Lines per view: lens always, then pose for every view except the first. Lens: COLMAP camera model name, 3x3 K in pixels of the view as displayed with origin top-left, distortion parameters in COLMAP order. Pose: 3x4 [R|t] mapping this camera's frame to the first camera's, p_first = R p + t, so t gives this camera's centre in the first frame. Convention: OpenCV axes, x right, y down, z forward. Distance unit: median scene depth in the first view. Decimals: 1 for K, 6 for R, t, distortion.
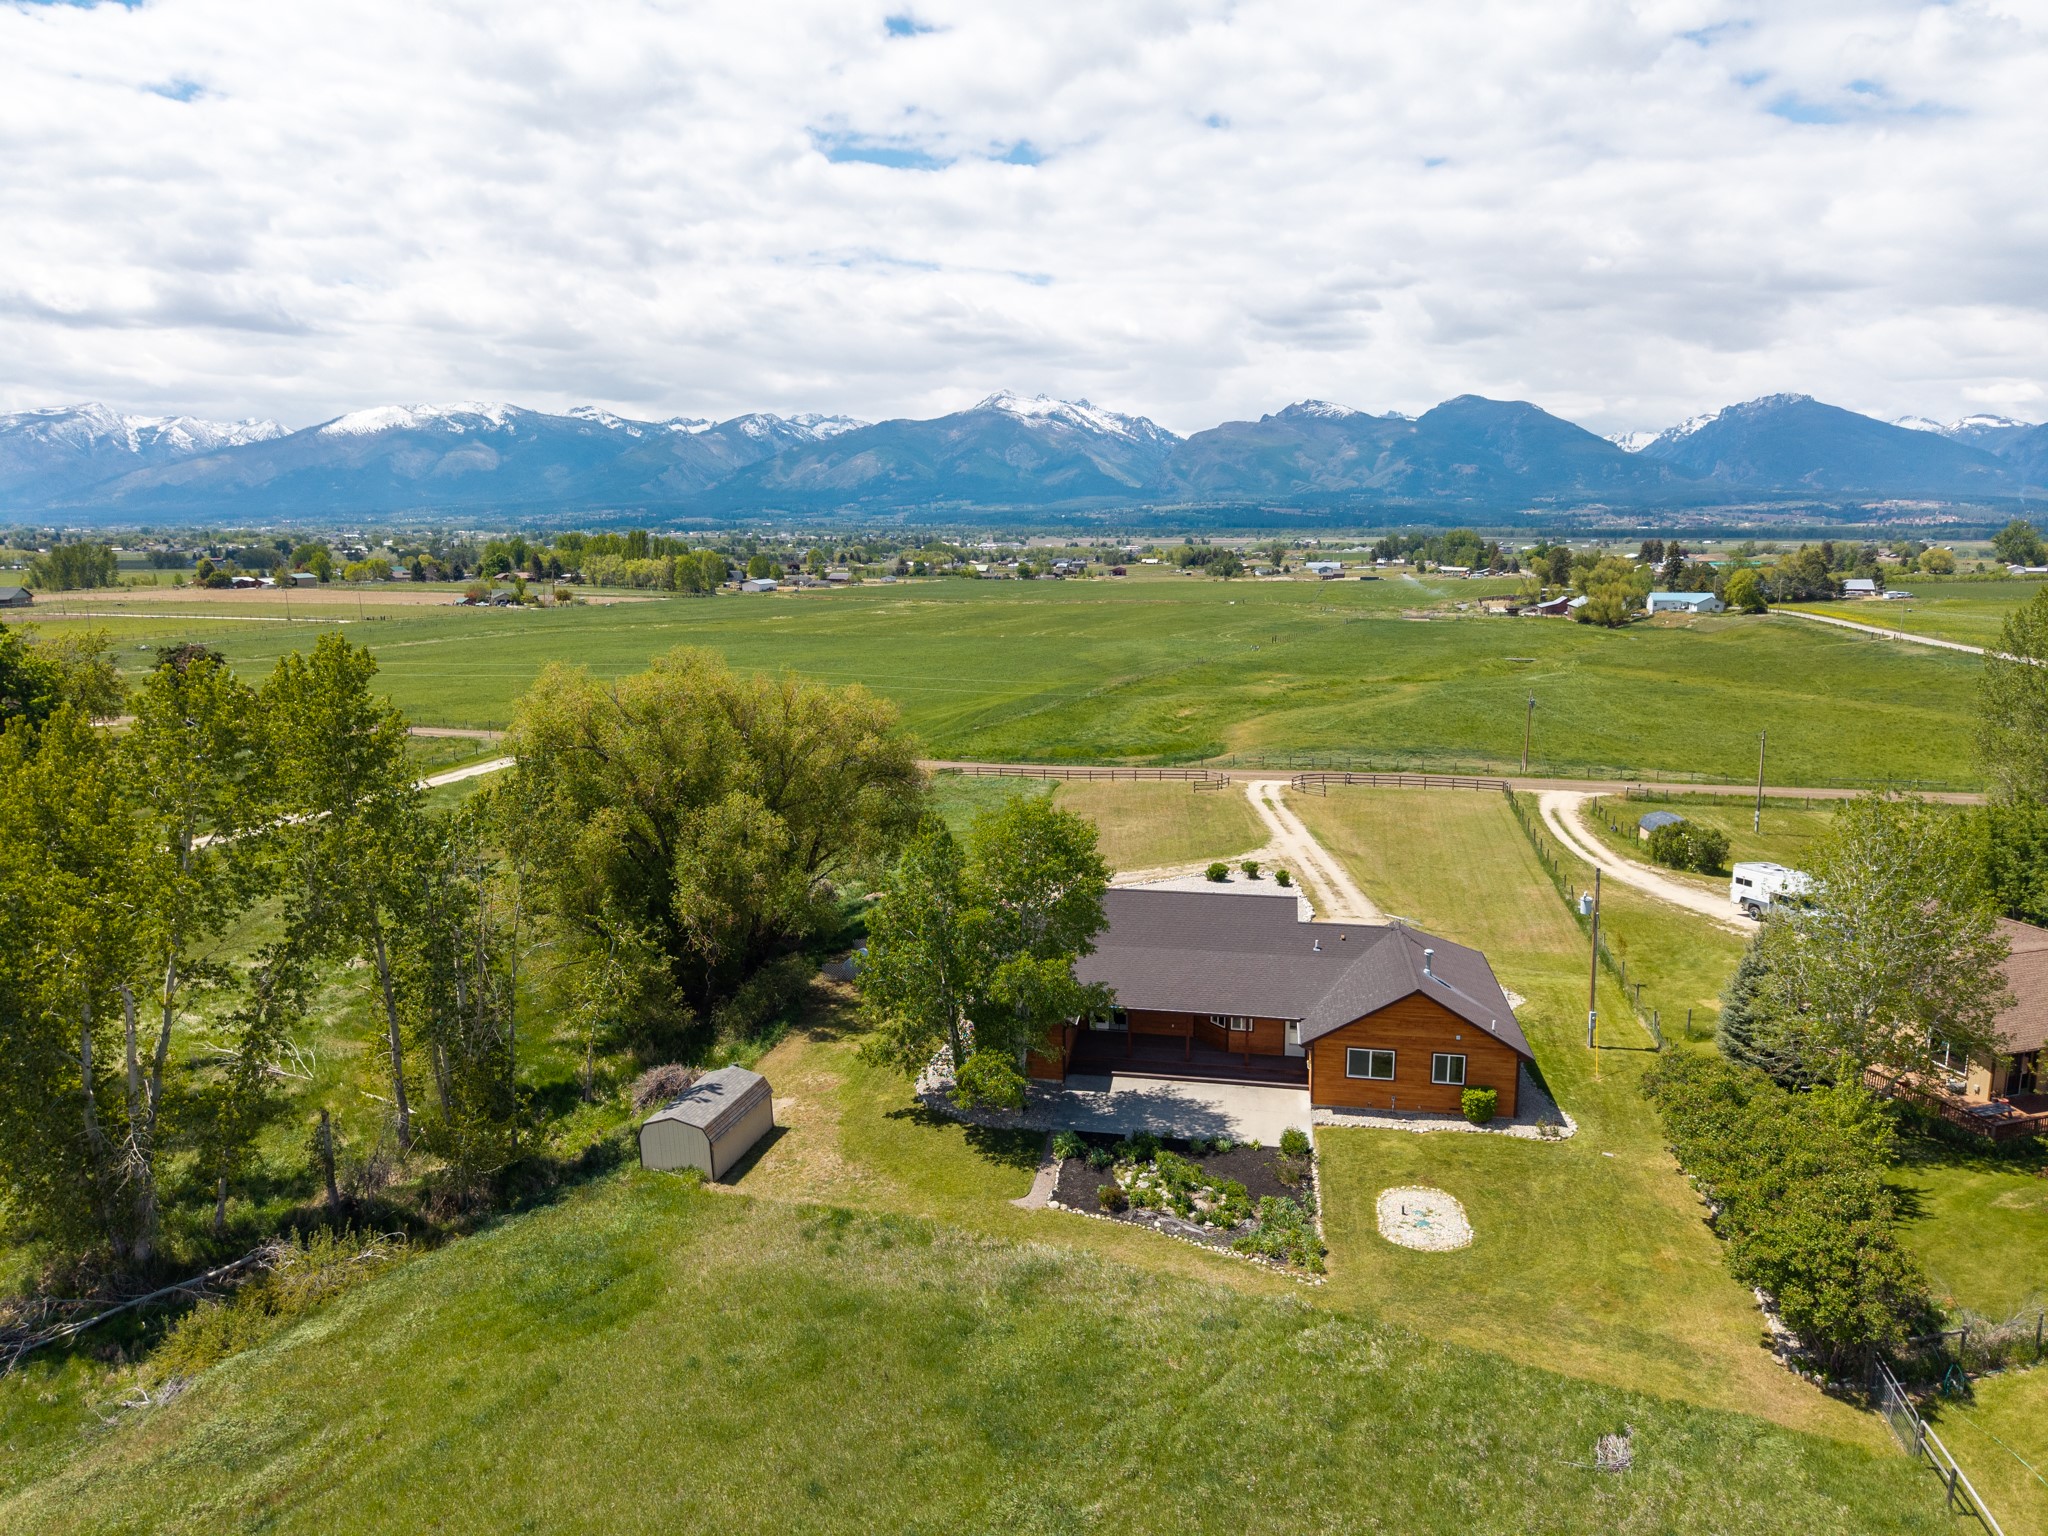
lens RADIAL K [[1415.3, 0, 990.8], [0, 1415.3, 770.0], [0, 0, 1]] dist [0.097286, -0.256279]
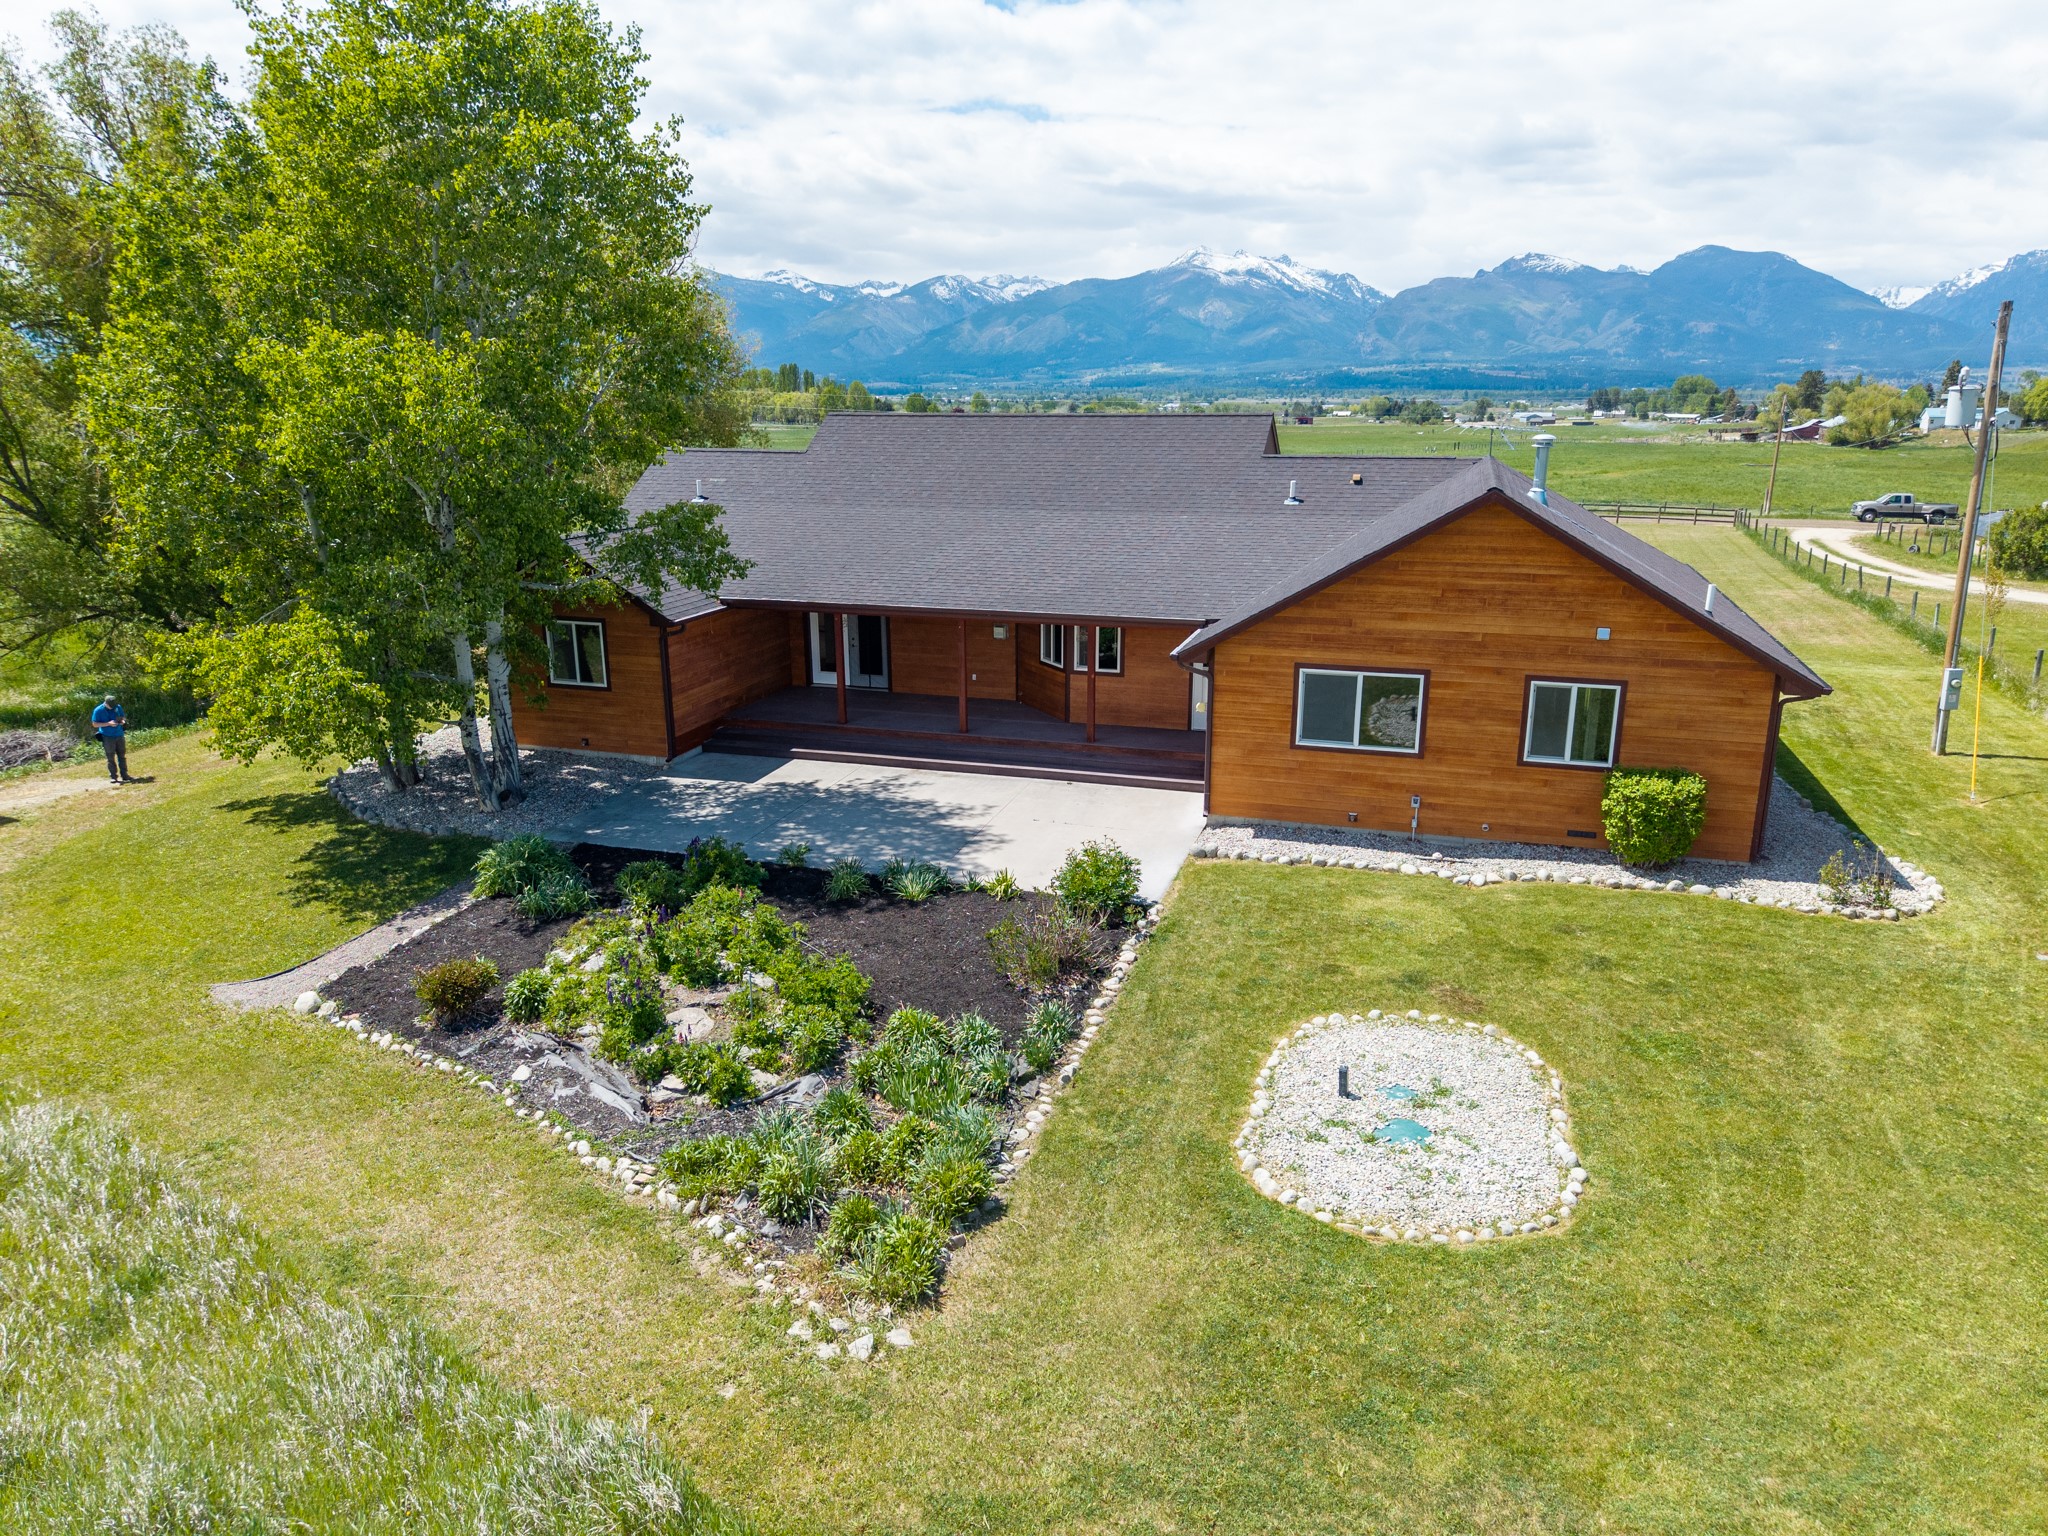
lens RADIAL K [[1351.9, 0, 1024.0], [0, 1351.9, 768.0], [0, 0, 1]] dist [0.021345, -0.033891]
pose [[0.991183, 0.036680, -0.127320, 0.047230], [-0.027258, 0.996813, 0.074971, 0.041507], [0.129664, -0.070839, 0.989024, 0.132957]]
